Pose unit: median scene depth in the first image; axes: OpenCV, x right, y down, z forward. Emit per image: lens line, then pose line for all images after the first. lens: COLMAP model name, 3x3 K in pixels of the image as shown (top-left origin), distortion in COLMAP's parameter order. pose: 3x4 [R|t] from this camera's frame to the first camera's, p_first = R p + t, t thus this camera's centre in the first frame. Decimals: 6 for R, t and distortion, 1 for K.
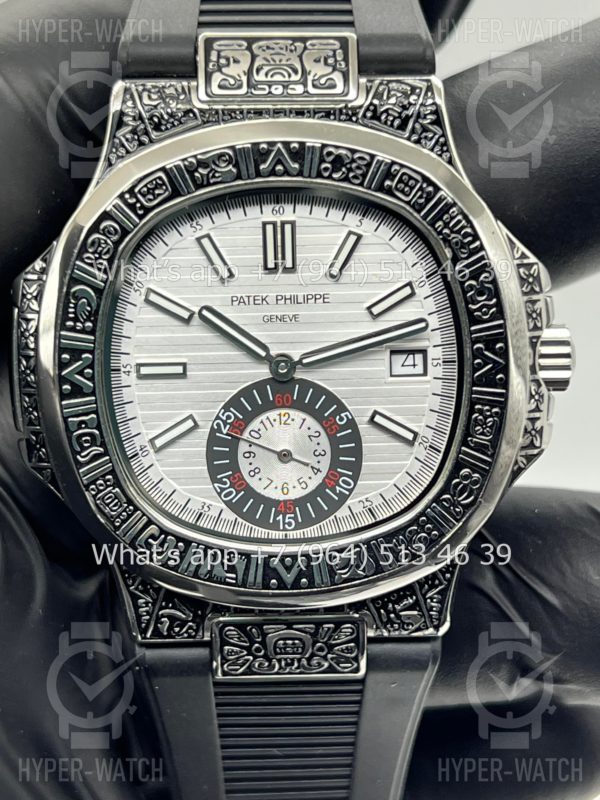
lens RADIAL K [[1877.6, 0, 302.7], [0, 1877.6, 402.4], [0, 0, 1]] dist [0.249958, 0.000000]
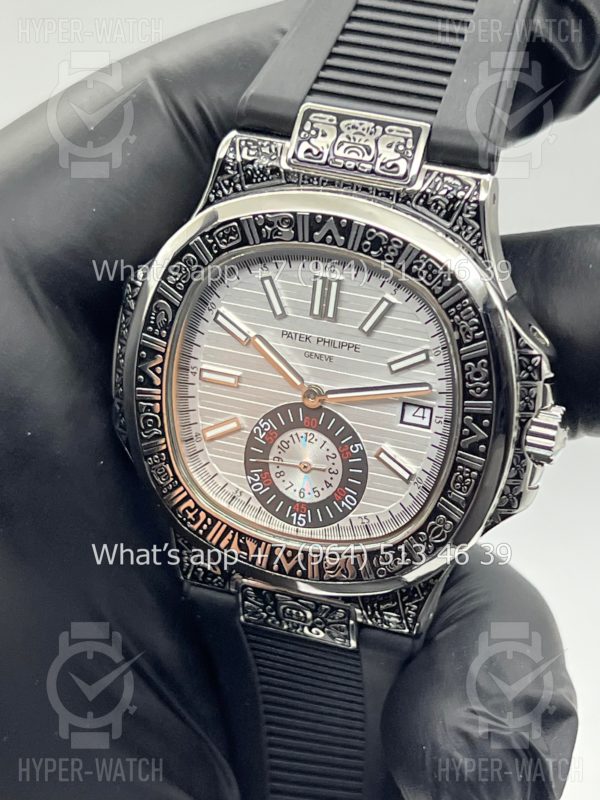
lens RADIAL K [[1877.6, 0, 304.4], [0, 1877.6, 397.4], [0, 0, 1]] dist [0.249958, 0.000000]
pose [[0.933727, 0.216031, -0.285456, 0.323954], [-0.169046, 0.968966, 0.180357, -0.231927], [0.315560, -0.120149, 0.941268, -0.124560]]
